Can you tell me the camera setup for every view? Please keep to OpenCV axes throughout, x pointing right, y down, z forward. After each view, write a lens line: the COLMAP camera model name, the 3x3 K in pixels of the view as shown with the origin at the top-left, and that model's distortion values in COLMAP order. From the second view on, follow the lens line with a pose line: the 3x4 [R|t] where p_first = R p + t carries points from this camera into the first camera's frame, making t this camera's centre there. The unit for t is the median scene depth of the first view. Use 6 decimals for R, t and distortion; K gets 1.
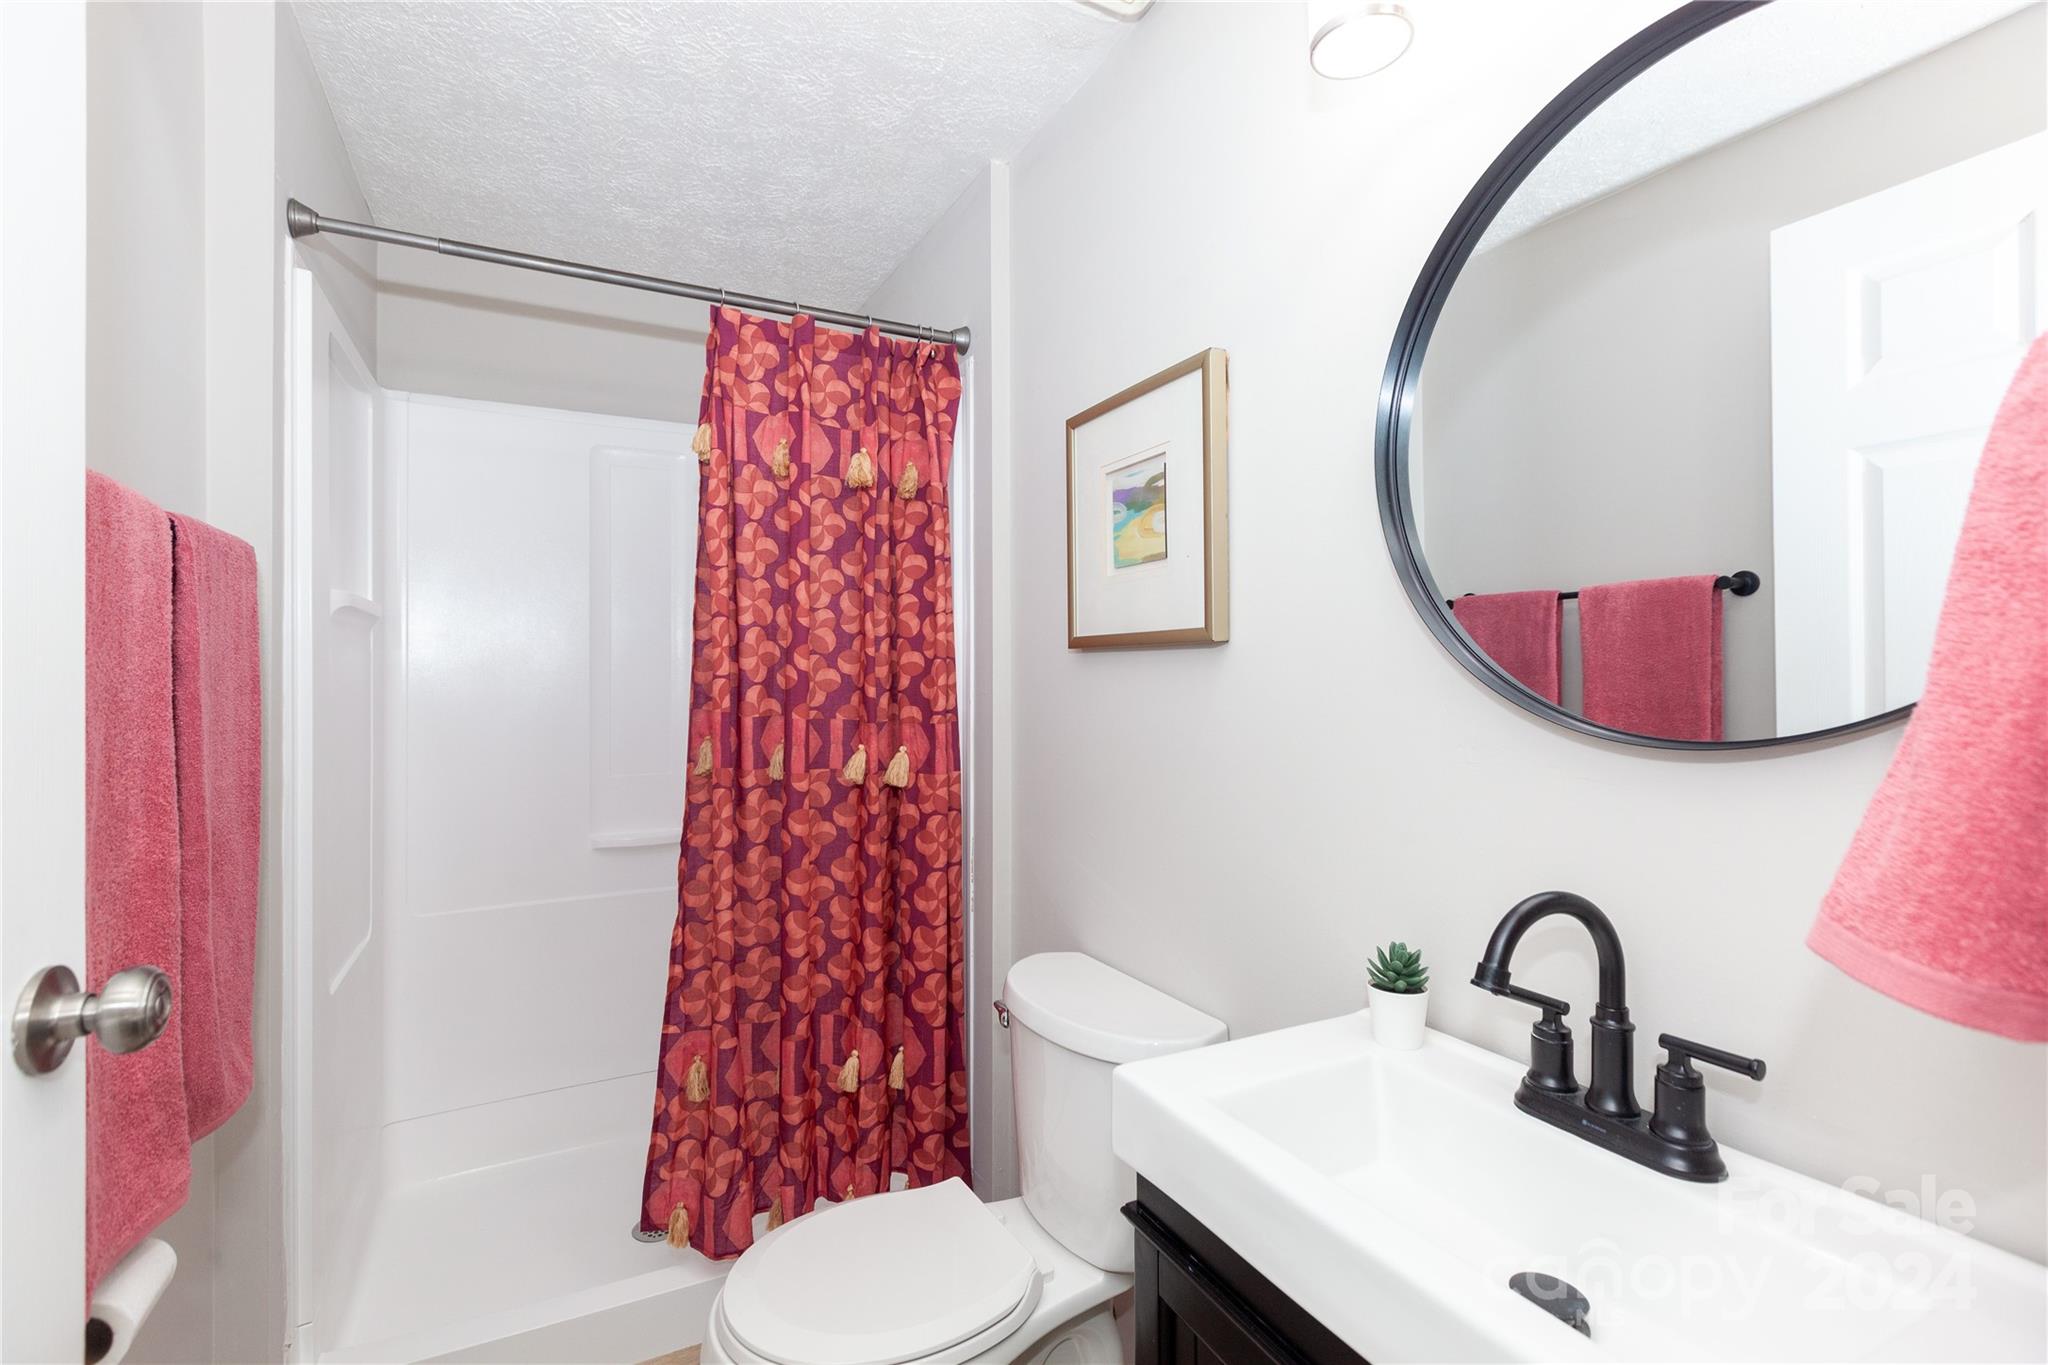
lens RADIAL K [[927.2, 0, 1019.4], [0, 927.2, 681.6], [0, 0, 1]] dist [0.001960, -0.002306]
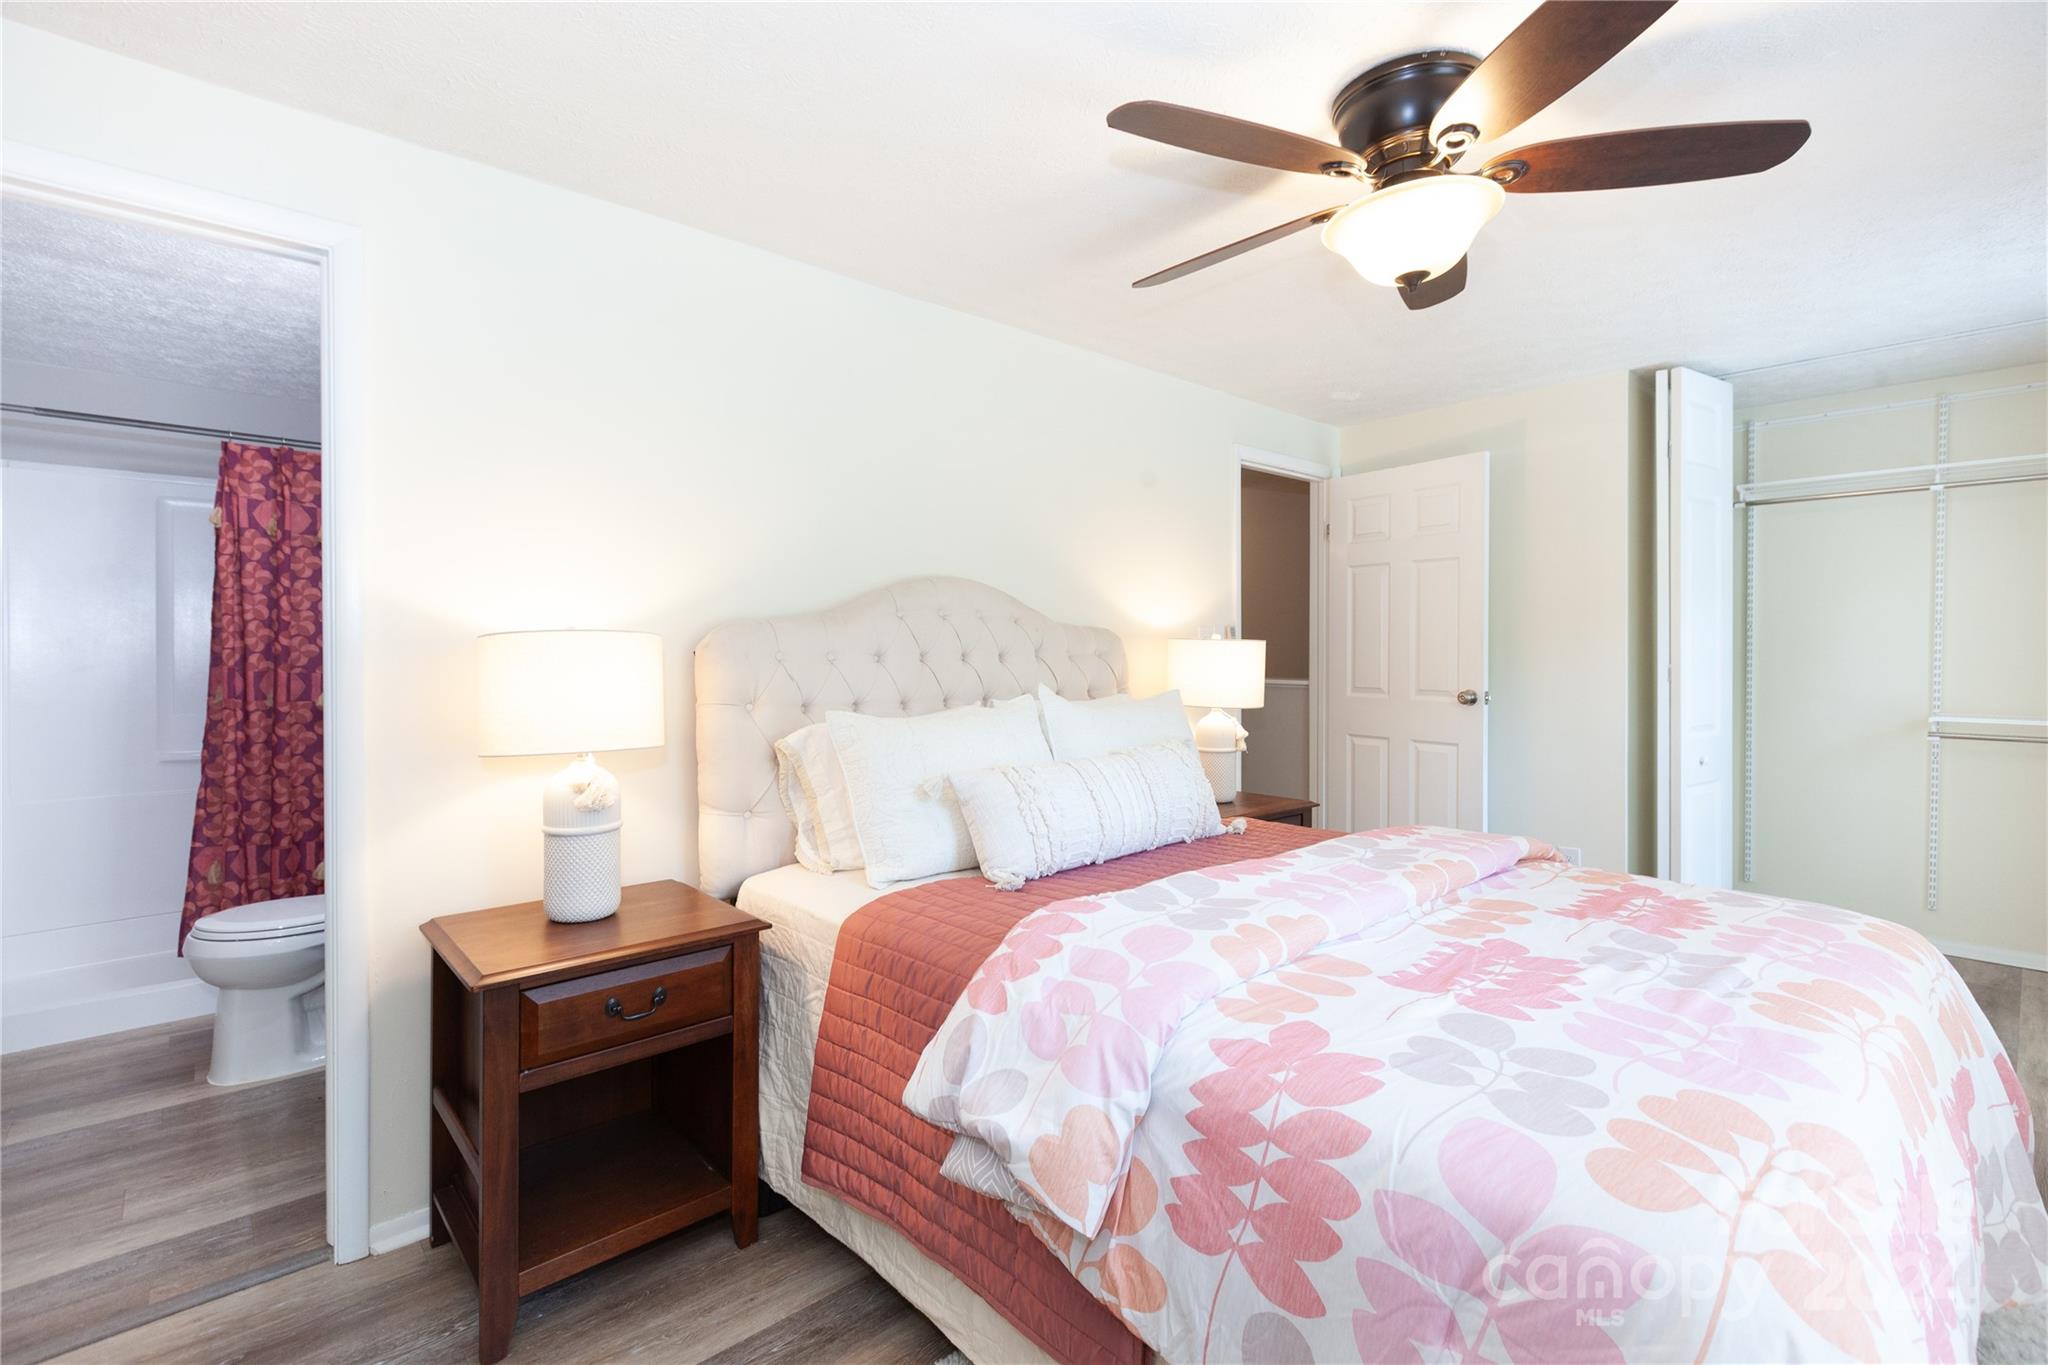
lens RADIAL K [[927.2, 0, 1006.8], [0, 927.2, 659.6], [0, 0, 1]] dist [0.001960, -0.002306]
pose [[0.966081, -0.001498, 0.258236, 0.654806], [-0.000653, 0.999966, 0.008243, 0.000148], [-0.258240, -0.008132, 0.966047, -1.101679]]
